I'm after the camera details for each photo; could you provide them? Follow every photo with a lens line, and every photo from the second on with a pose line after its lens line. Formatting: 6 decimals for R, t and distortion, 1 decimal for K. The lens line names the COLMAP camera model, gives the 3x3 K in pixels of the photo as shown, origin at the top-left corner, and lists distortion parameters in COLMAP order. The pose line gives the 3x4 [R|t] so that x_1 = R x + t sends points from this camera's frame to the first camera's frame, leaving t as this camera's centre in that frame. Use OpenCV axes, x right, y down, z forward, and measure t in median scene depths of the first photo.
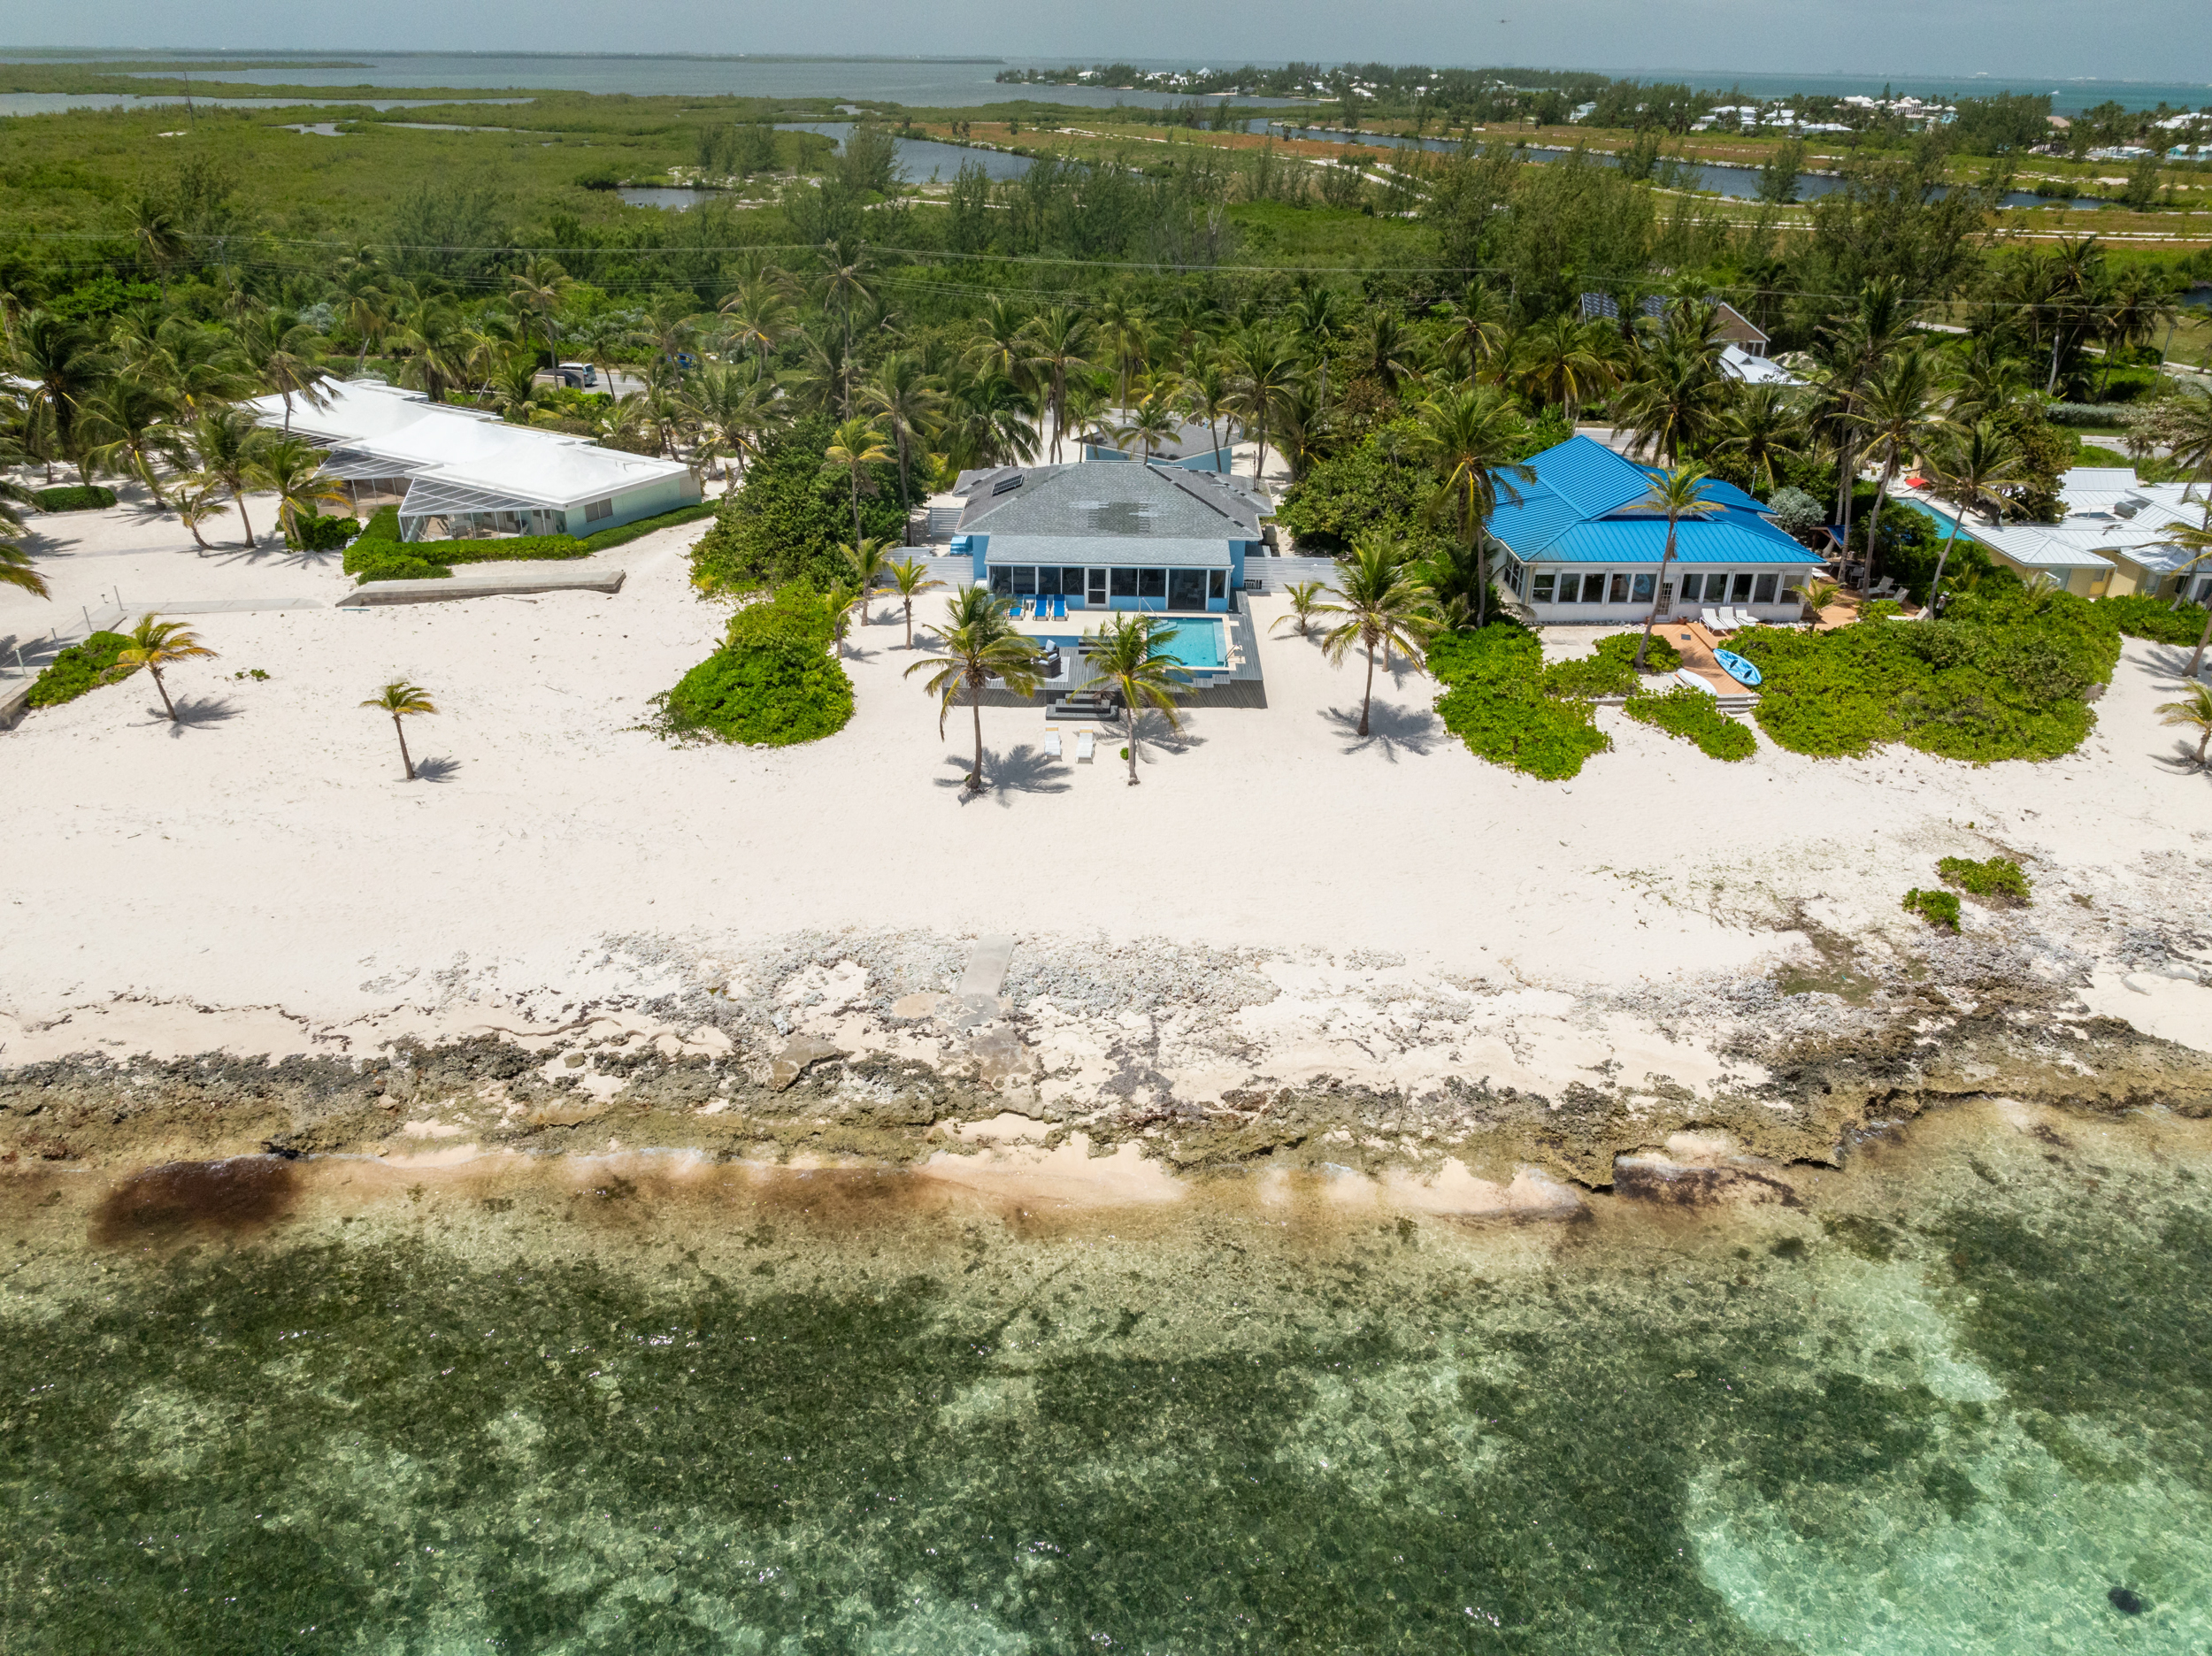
lens RADIAL K [[1555.9, 0, 1106.0], [0, 1555.9, 828.0], [0, 0, 1]] dist [-0.035819, 0.023798]
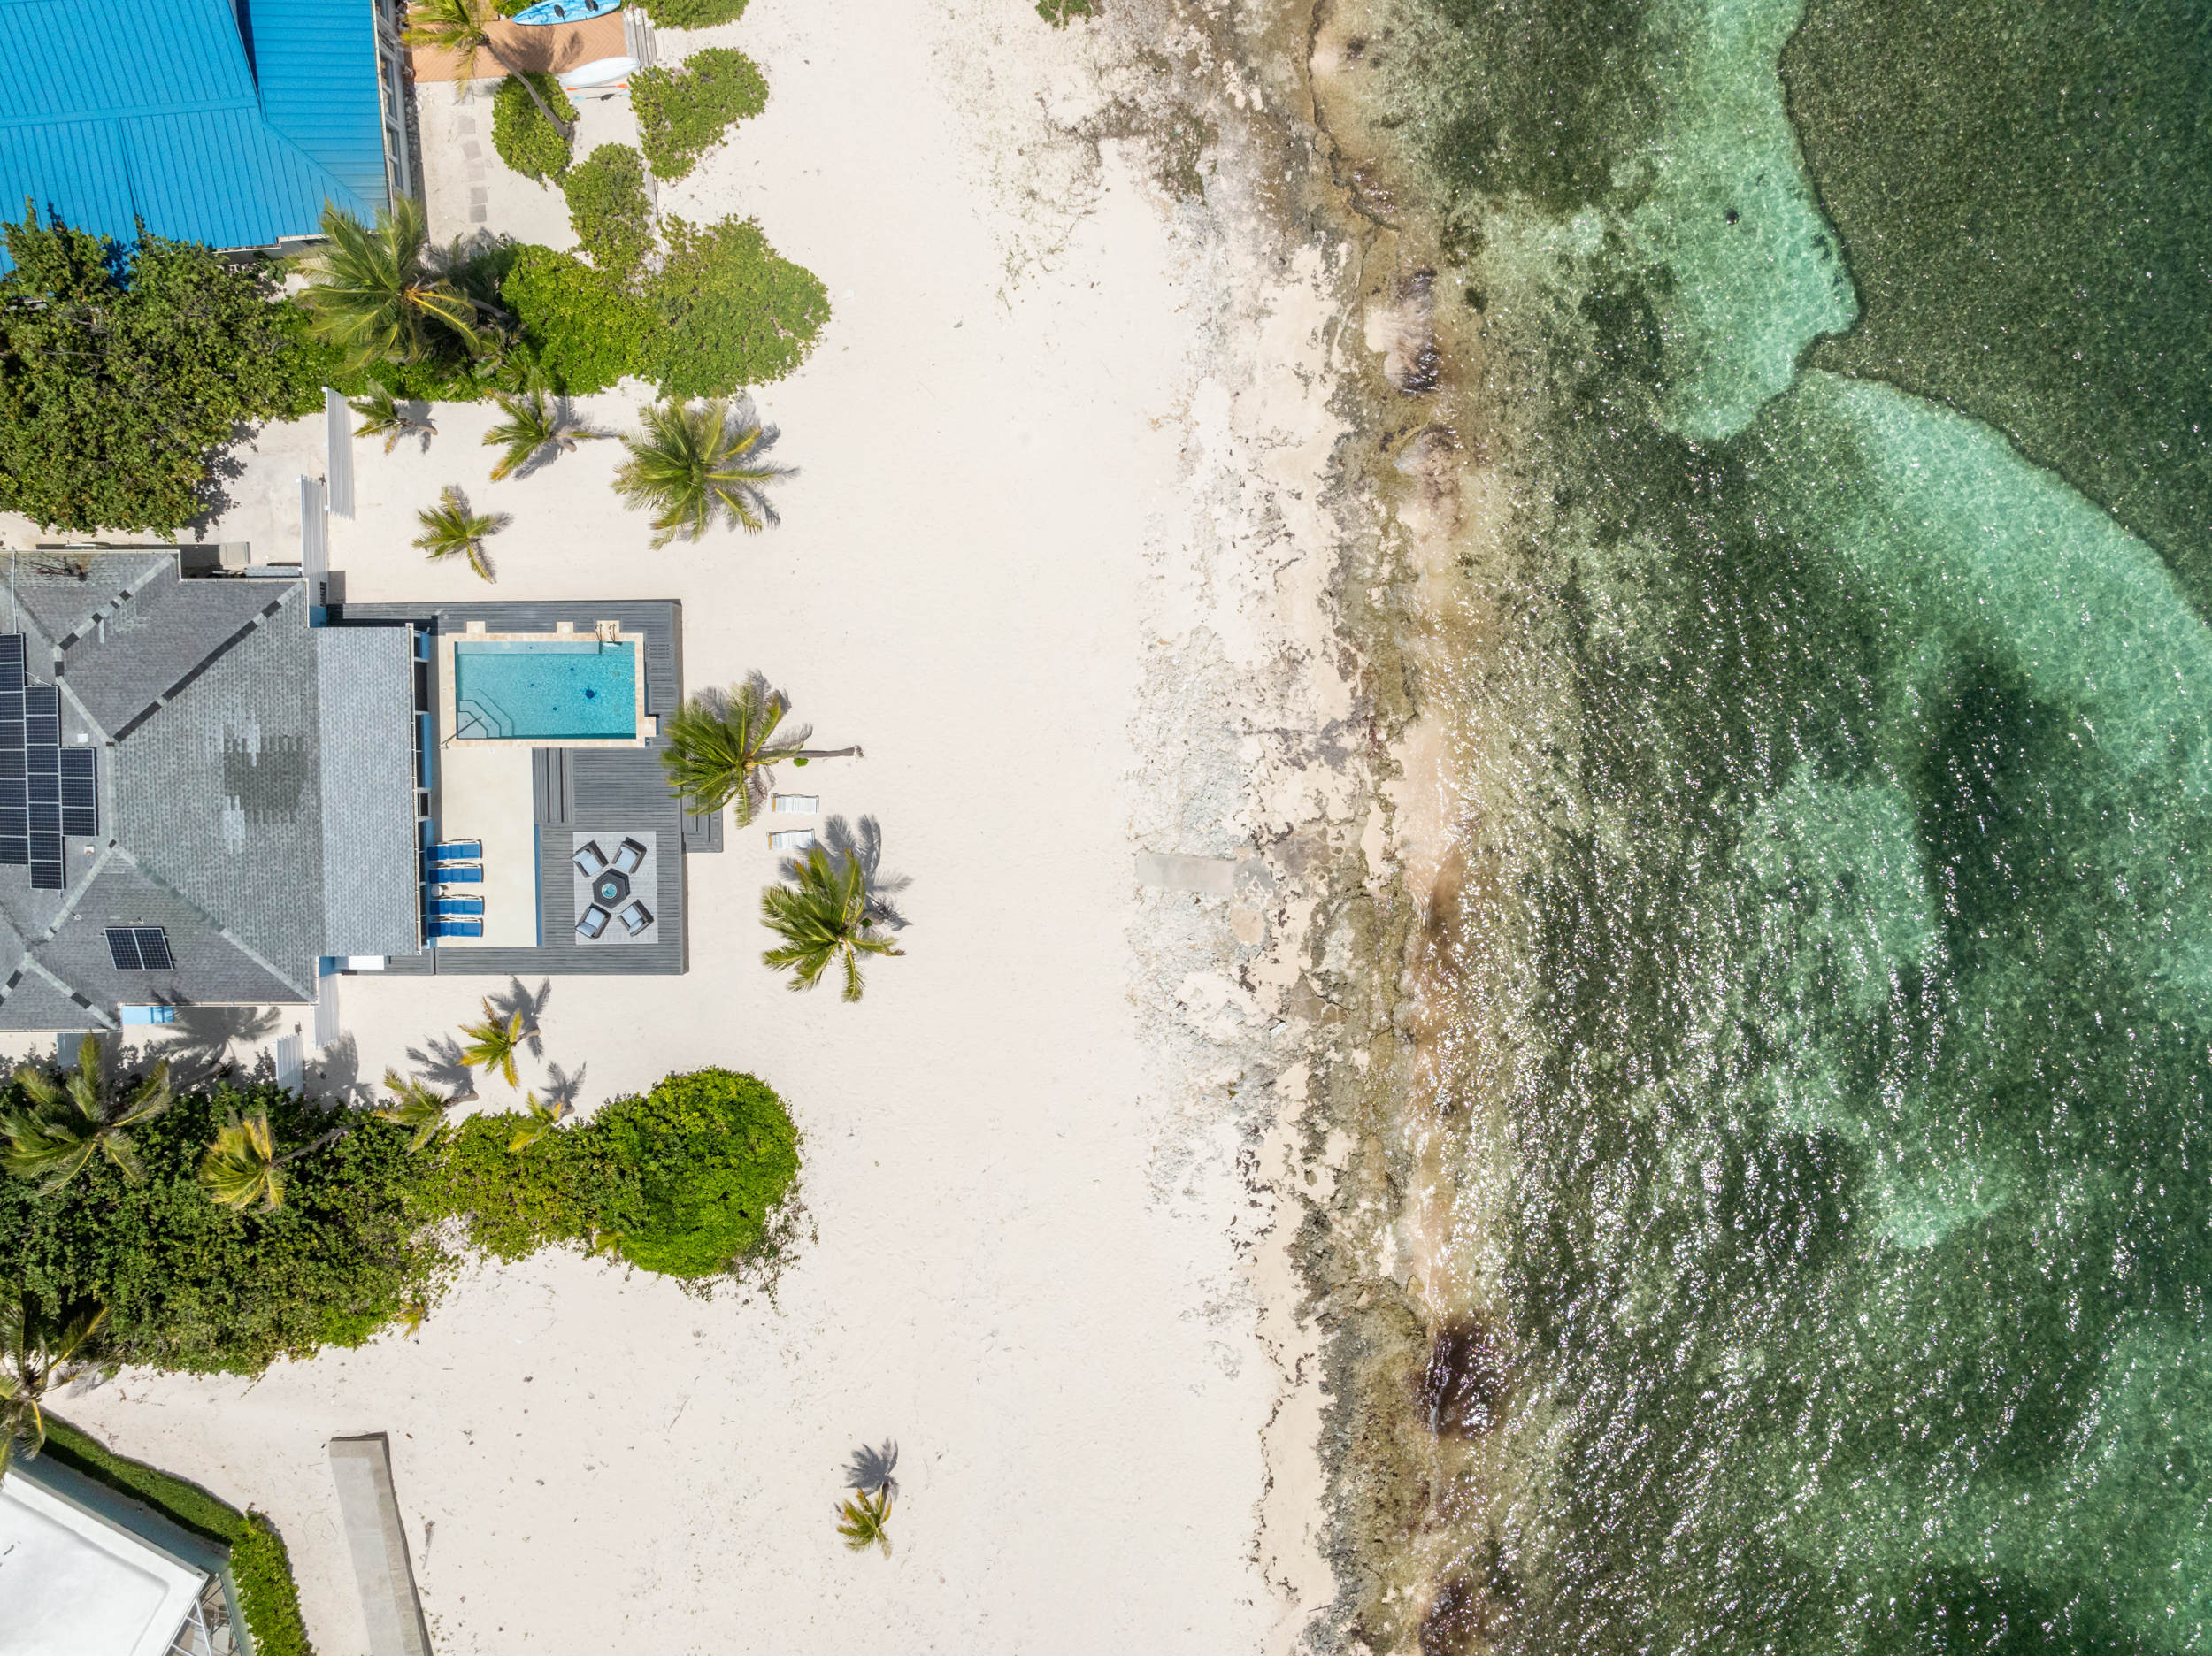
lens RADIAL K [[1557.0, 0, 1106.0], [0, 1557.0, 828.0], [0, 0, 1]] dist [-0.042693, 0.028384]
pose [[-0.021842, -0.997987, -0.059538, 0.024987], [0.451474, -0.062980, 0.890059, -0.825327], [-0.892017, -0.007439, 0.451941, 0.436739]]
